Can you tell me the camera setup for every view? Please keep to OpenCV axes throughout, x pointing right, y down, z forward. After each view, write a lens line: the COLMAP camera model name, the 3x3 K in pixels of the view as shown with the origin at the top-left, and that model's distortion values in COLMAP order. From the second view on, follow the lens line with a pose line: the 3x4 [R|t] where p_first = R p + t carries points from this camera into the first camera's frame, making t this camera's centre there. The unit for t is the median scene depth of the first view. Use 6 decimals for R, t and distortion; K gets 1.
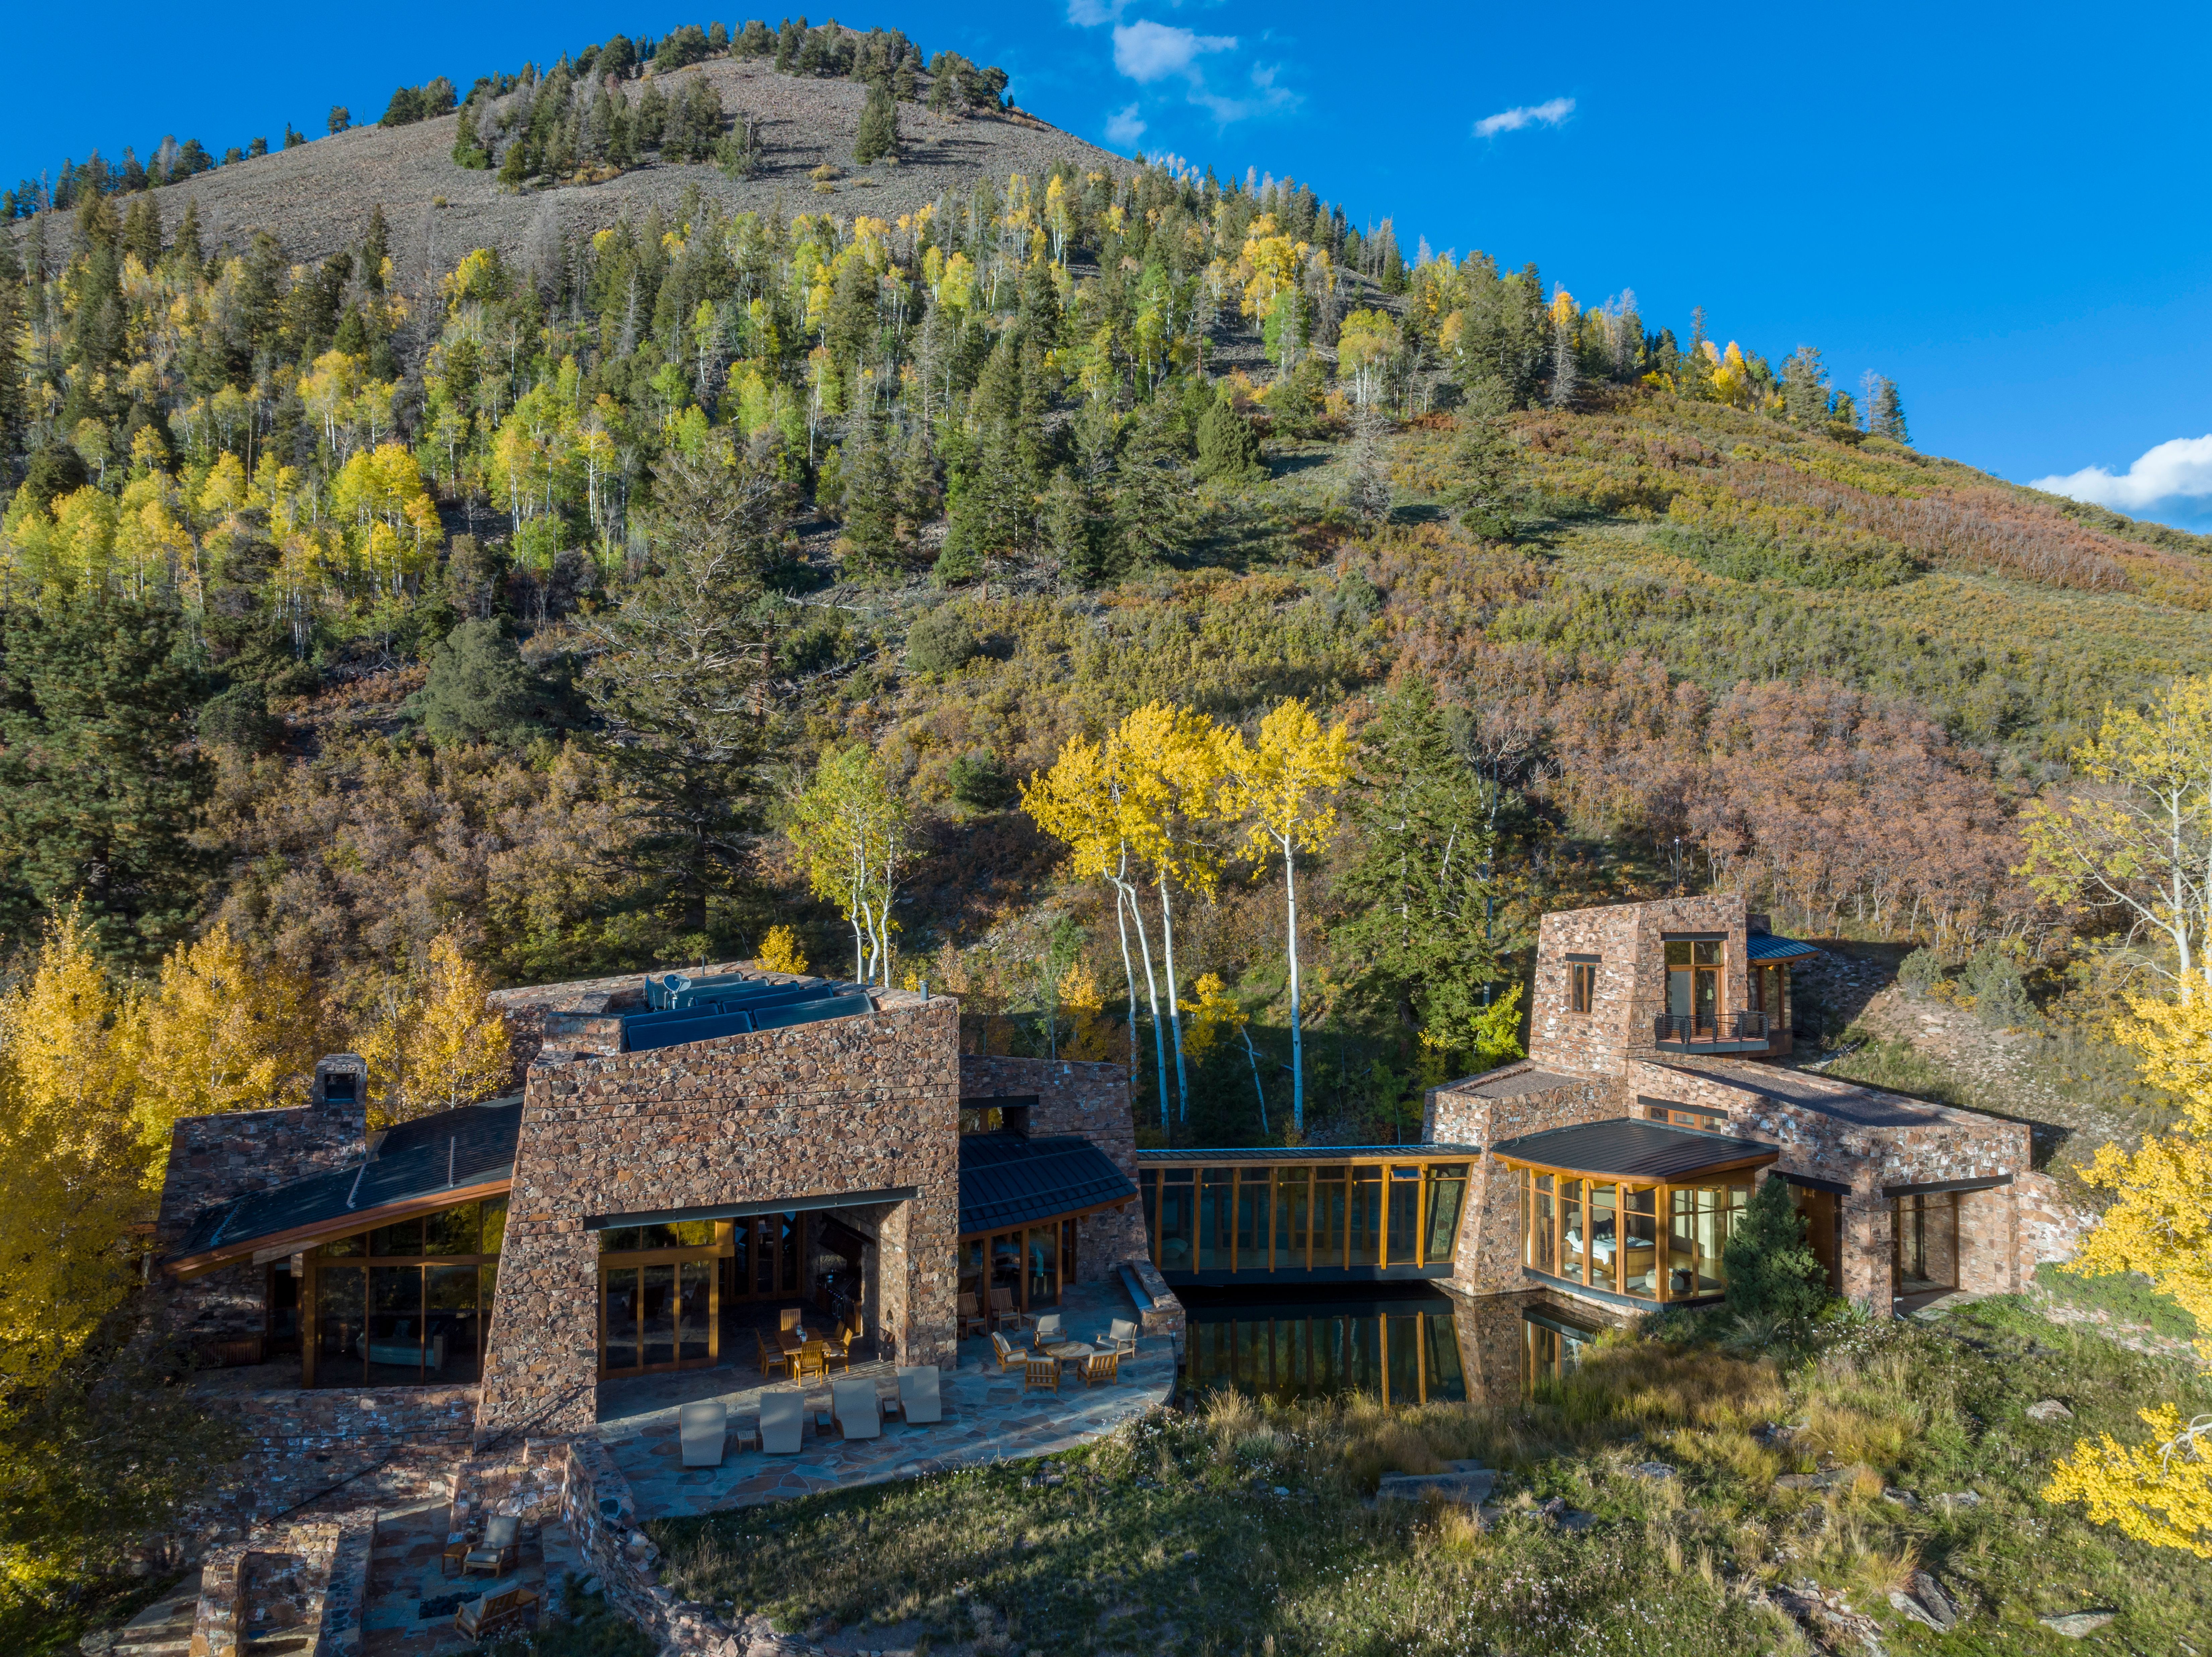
lens RADIAL K [[1594.7, 0, 1106.0], [0, 1594.7, 828.5], [0, 0, 1]] dist [-0.032758, -0.003712]
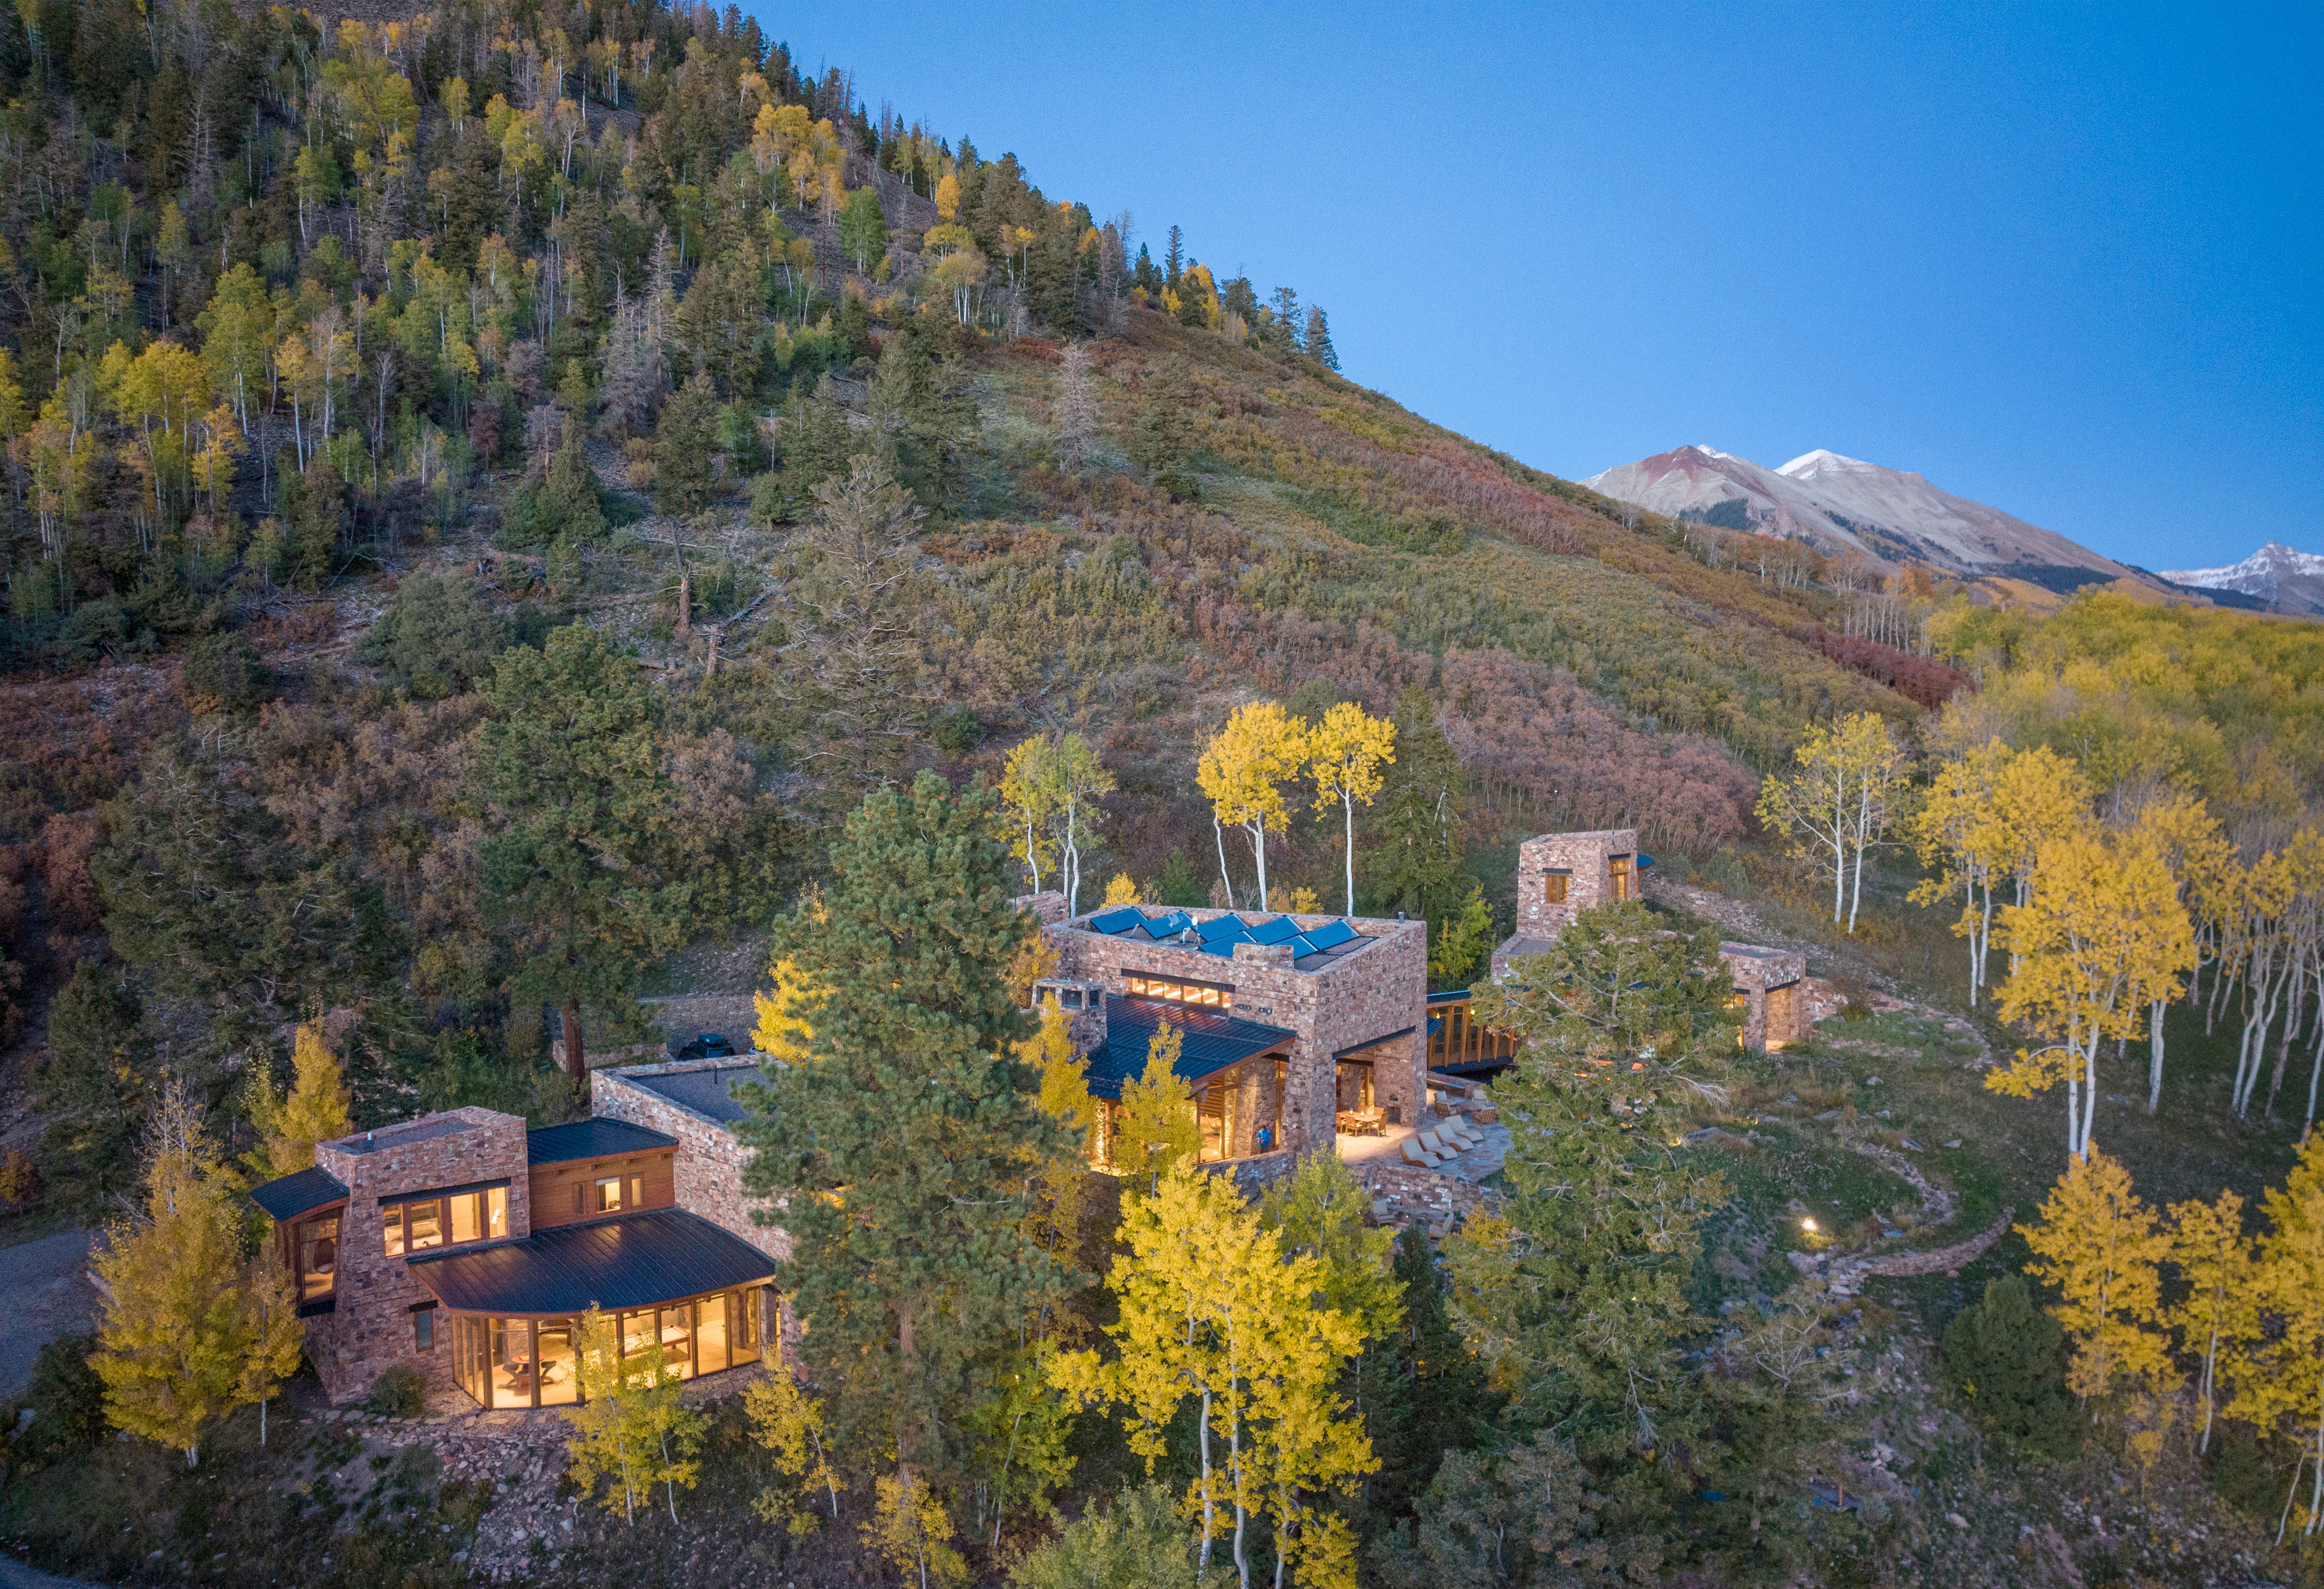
lens RADIAL K [[1724.9, 0, 1159.6], [0, 1724.9, 844.2], [0, 0, 1]] dist [-0.026912, -0.003608]
pose [[0.892254, -0.037306, 0.449990, -0.972948], [-0.007959, 0.995127, 0.098282, -0.133190], [-0.451463, -0.091274, 0.887609, -0.461959]]
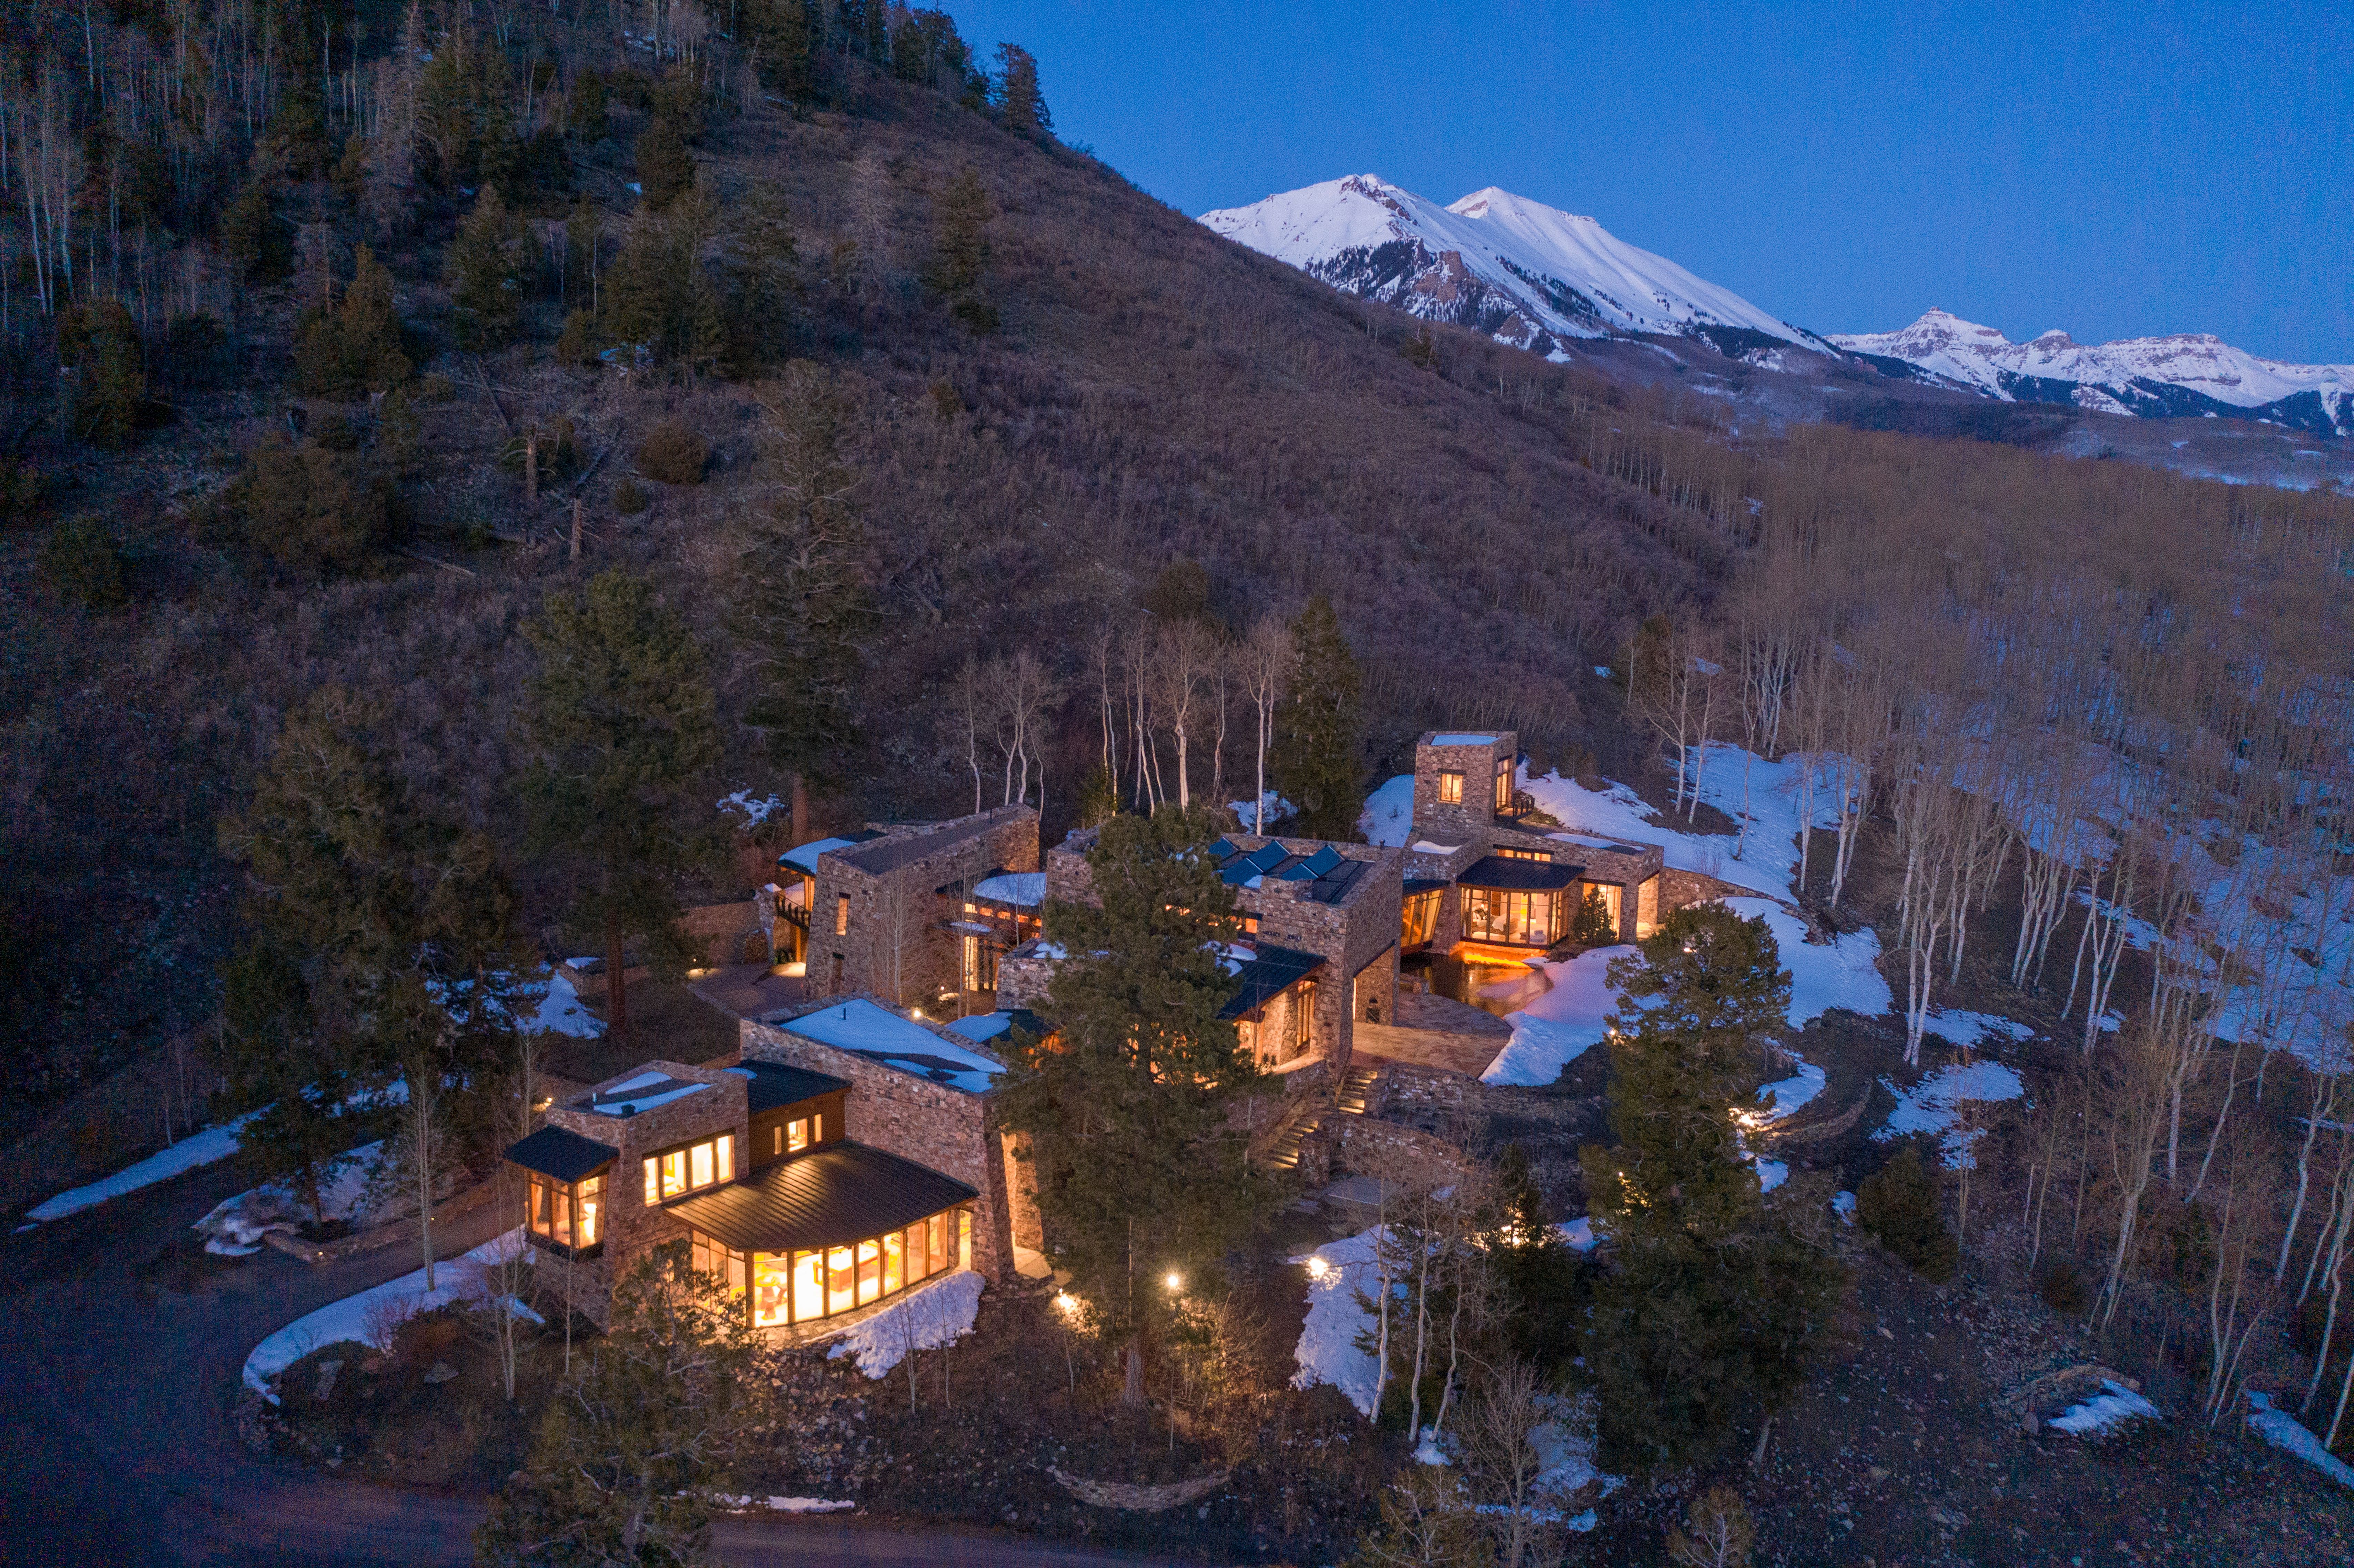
lens RADIAL K [[1956.4, 0, 1177.0], [0, 1956.4, 784.0], [0, 0, 1]] dist [0.010361, 0.003650]
pose [[0.771961, -0.086545, 0.629751, -1.505692], [-0.040461, 0.981990, 0.184550, -0.340064], [-0.634381, -0.167946, 0.754556, -0.564788]]
